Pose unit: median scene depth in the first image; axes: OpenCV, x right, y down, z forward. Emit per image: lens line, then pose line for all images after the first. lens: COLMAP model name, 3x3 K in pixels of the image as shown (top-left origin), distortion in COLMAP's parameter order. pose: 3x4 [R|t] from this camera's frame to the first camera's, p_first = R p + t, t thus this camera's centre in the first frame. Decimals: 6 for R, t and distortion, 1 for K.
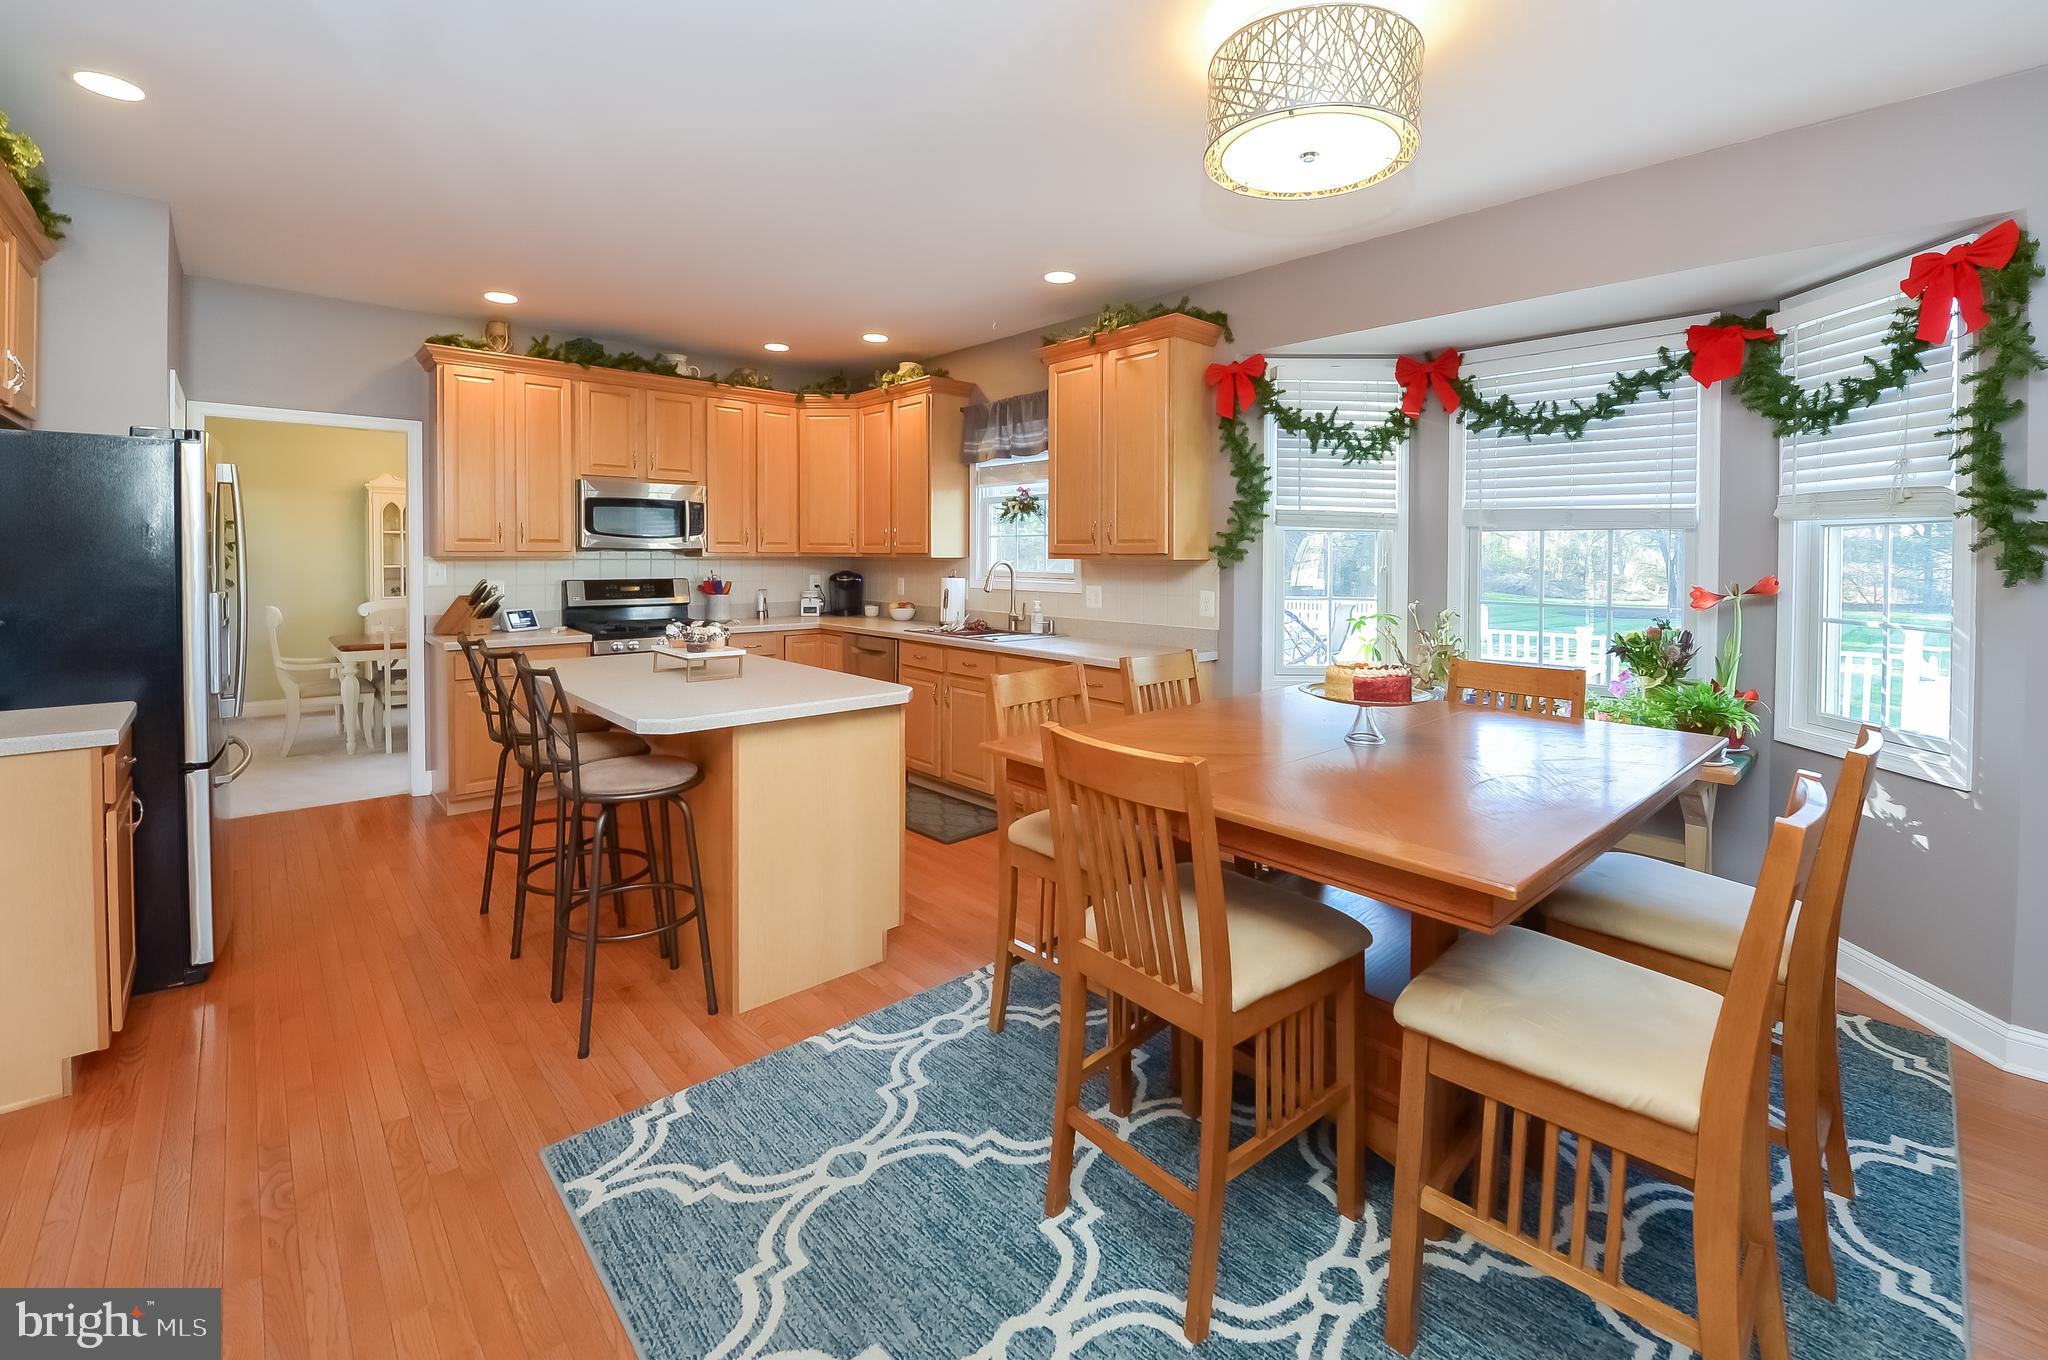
lens RADIAL K [[847.2, 0, 1020.7], [0, 847.2, 571.6], [0, 0, 1]] dist [-0.018249, -0.000332]
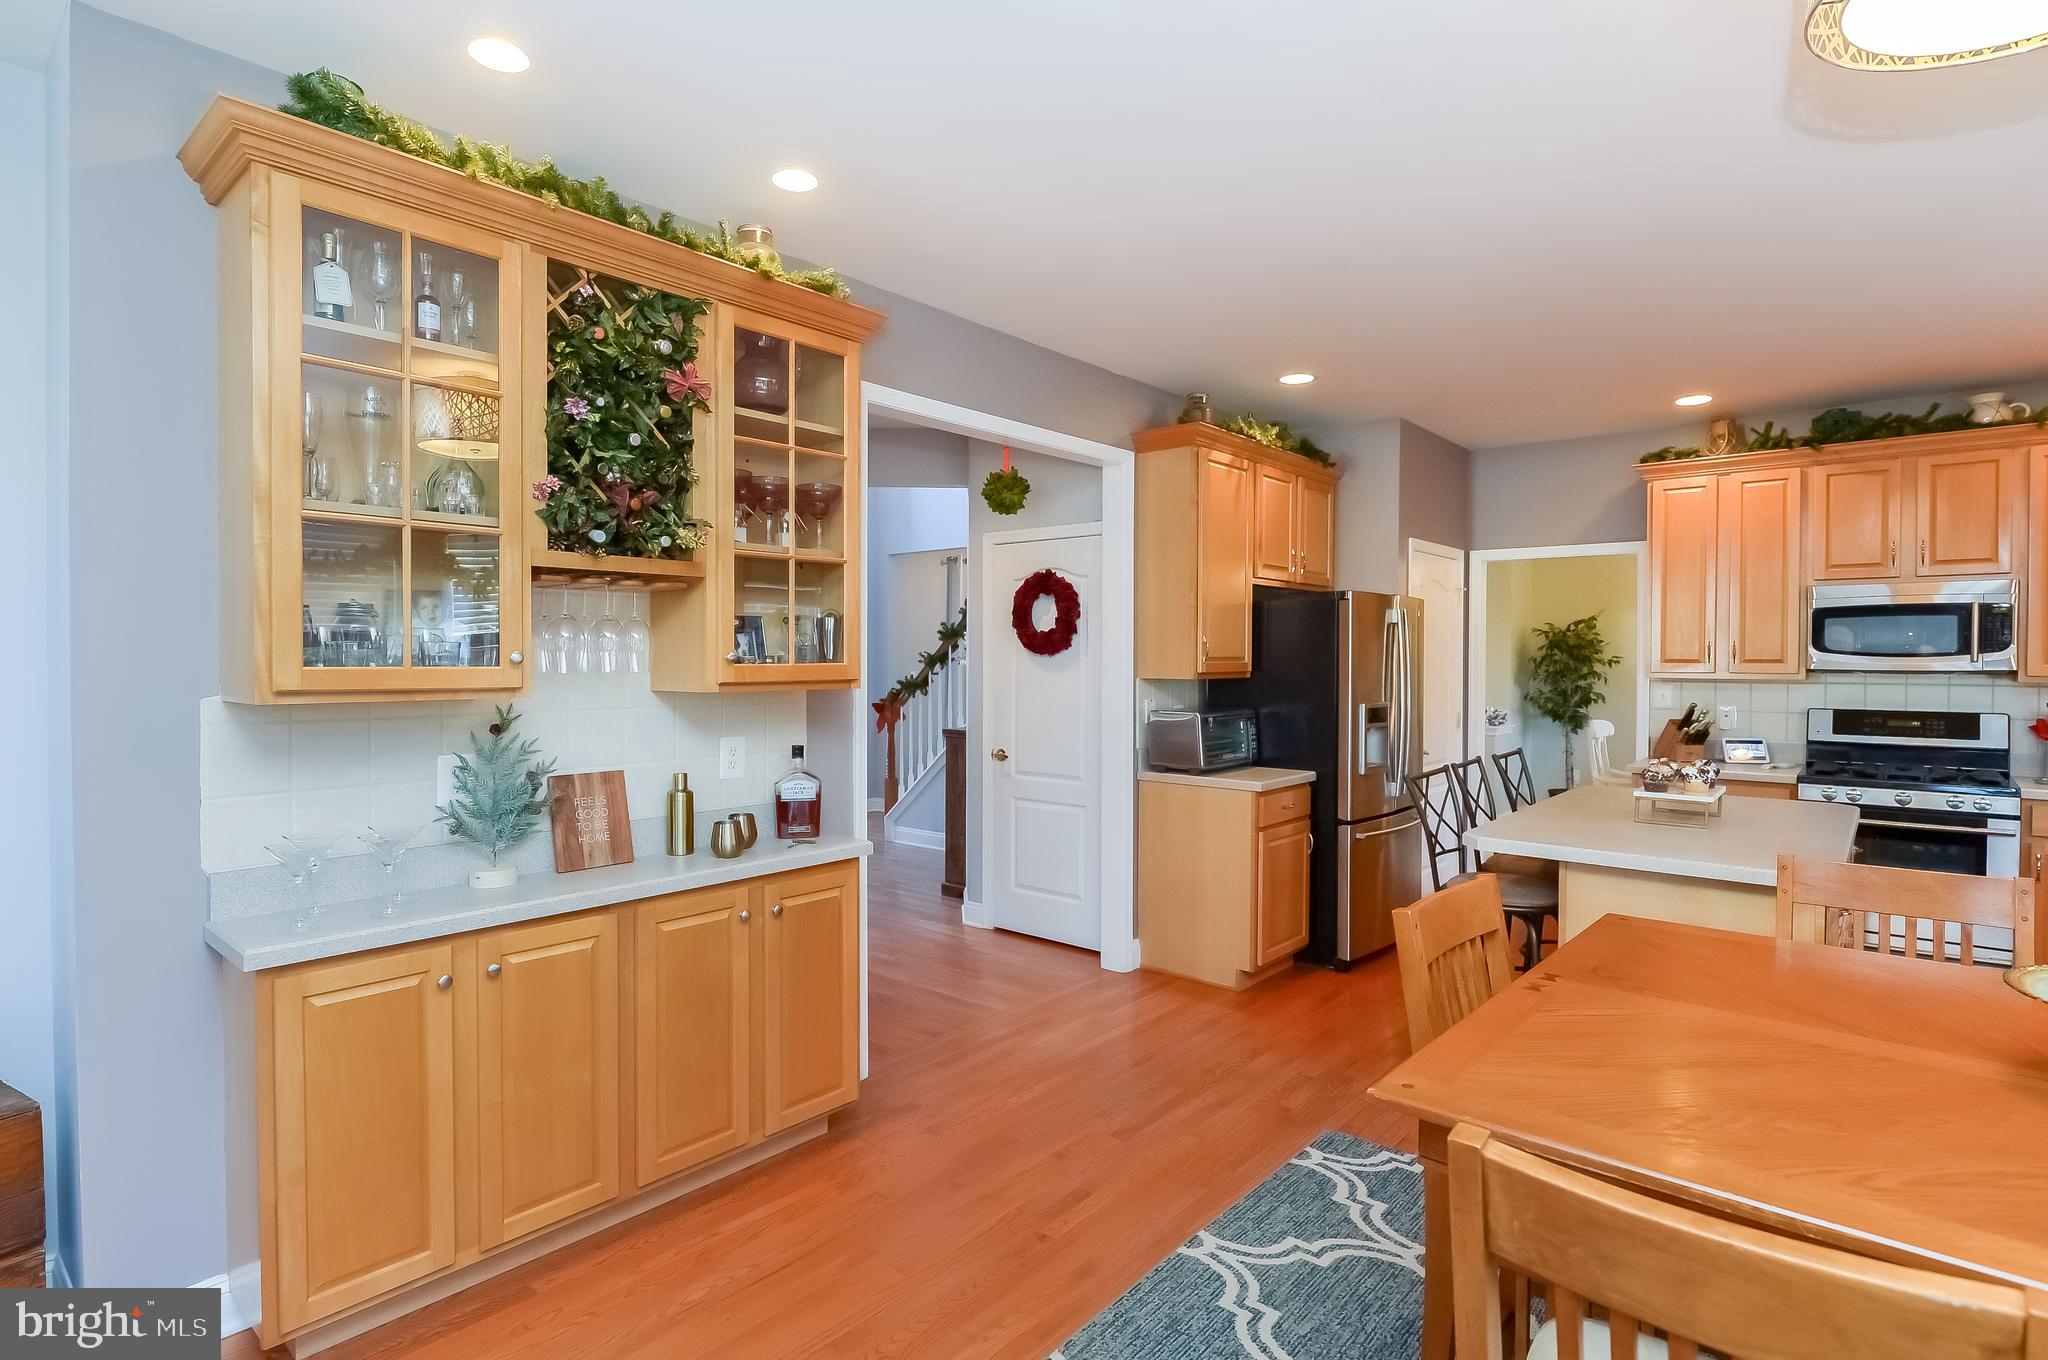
lens RADIAL K [[1043.4, 0, 1024.0], [0, 1043.4, 680.0], [0, 0, 1]] dist [0.001049, -0.000601]
pose [[0.117765, 0.019510, -0.992850, 0.374846], [-0.024680, 0.999556, 0.016714, -0.015099], [0.992735, 0.022535, 0.118194, 0.112438]]
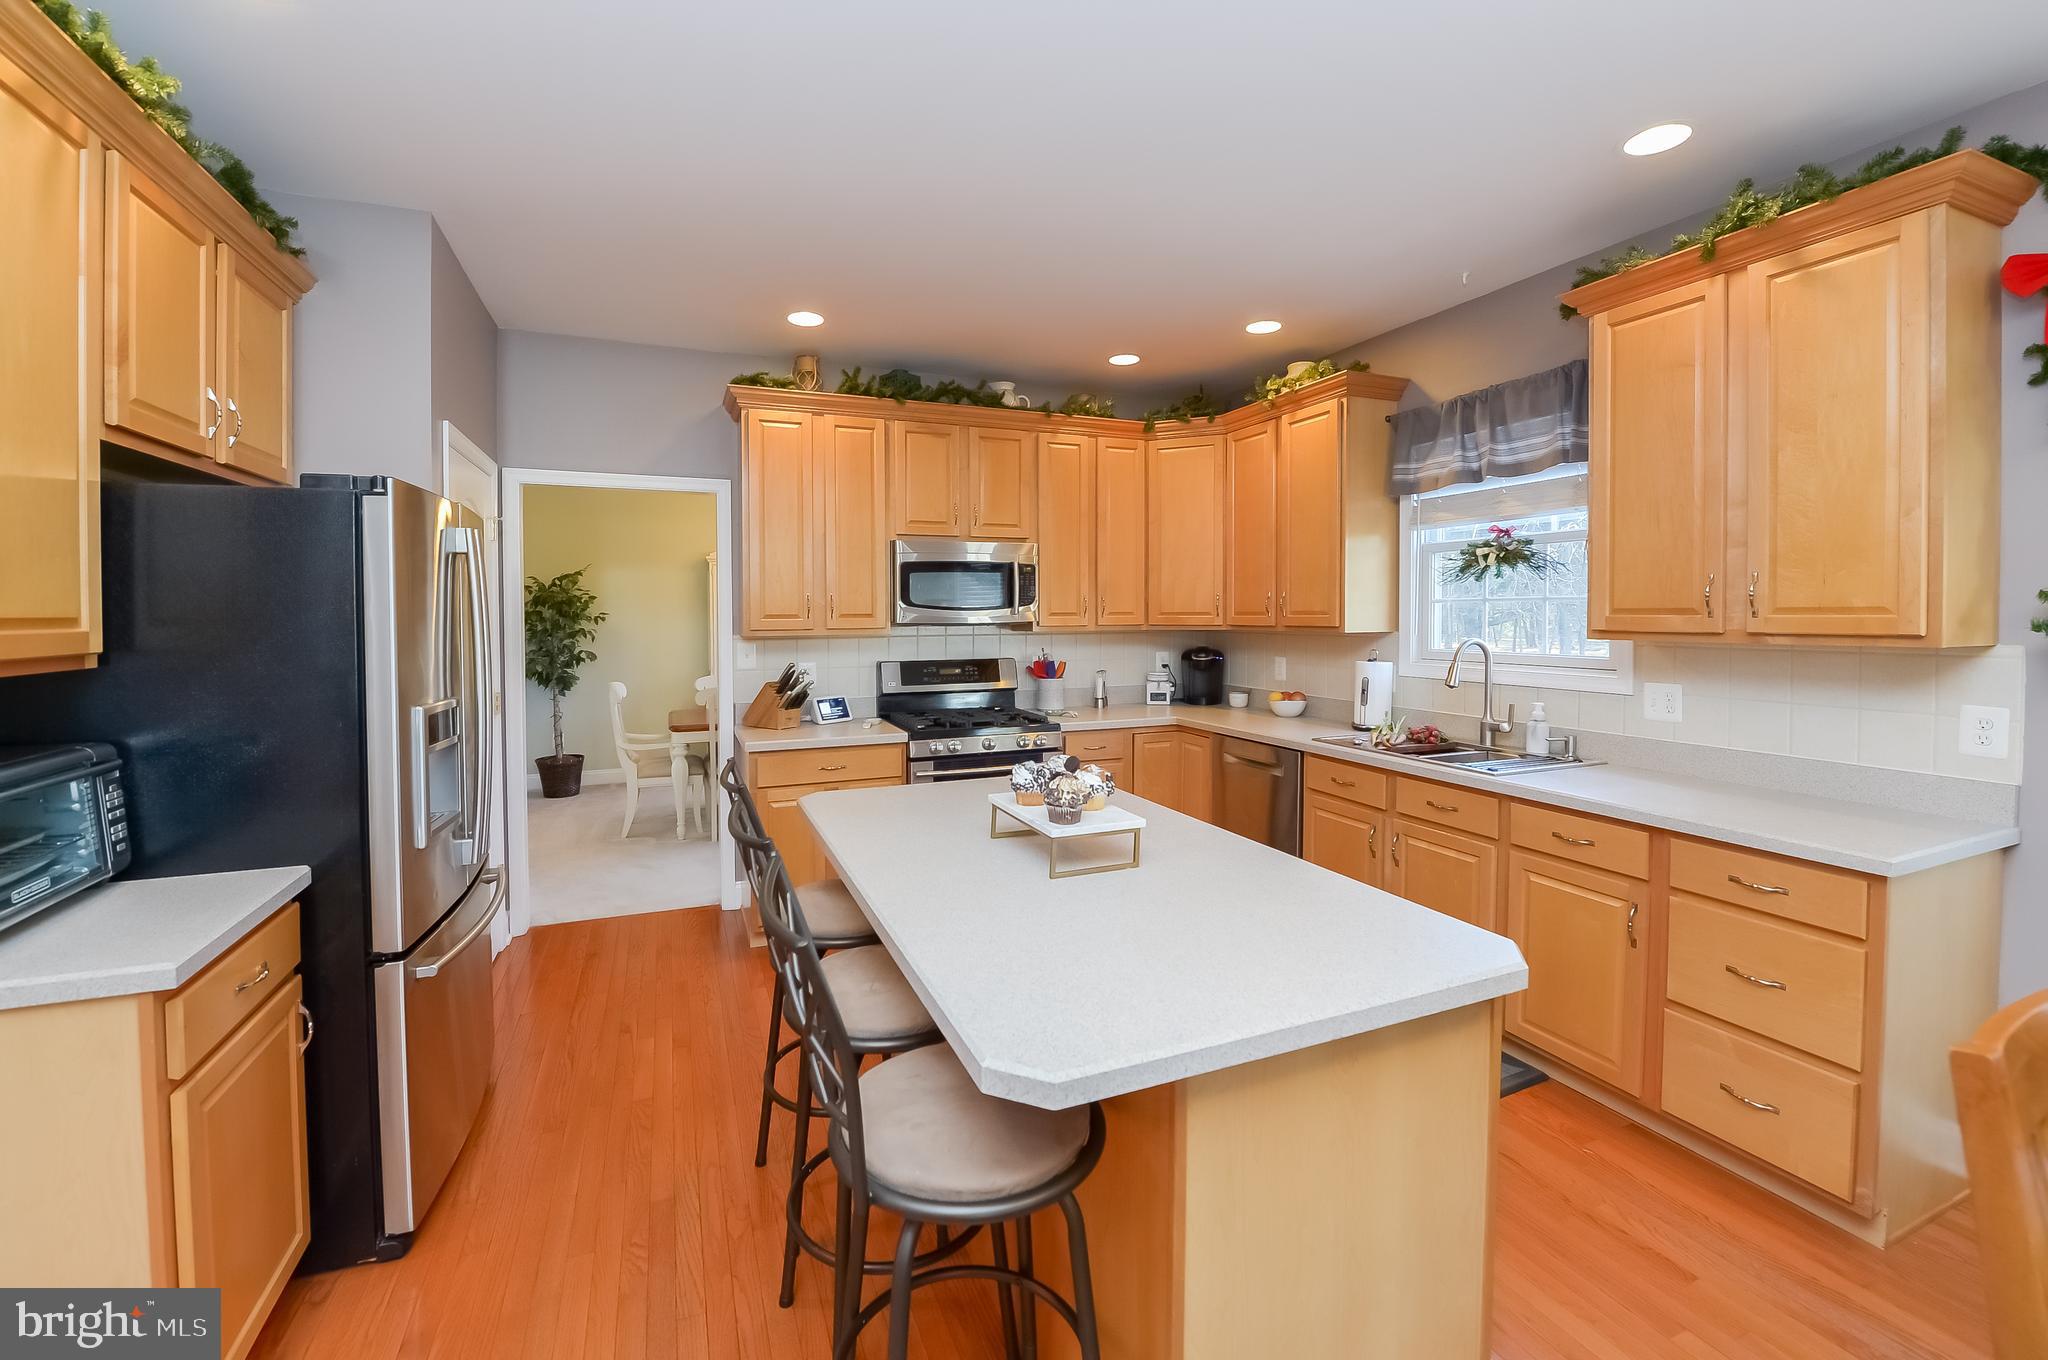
lens RADIAL K [[827.5, 0, 984.3], [0, 827.5, 630.8], [0, 0, 1]] dist [-0.002150, -0.000165]
pose [[0.926816, -0.000774, -0.375515, -0.133428], [0.000785, 1.000000, -0.000125, -0.019774], [0.375515, -0.000179, 0.926816, 0.272690]]
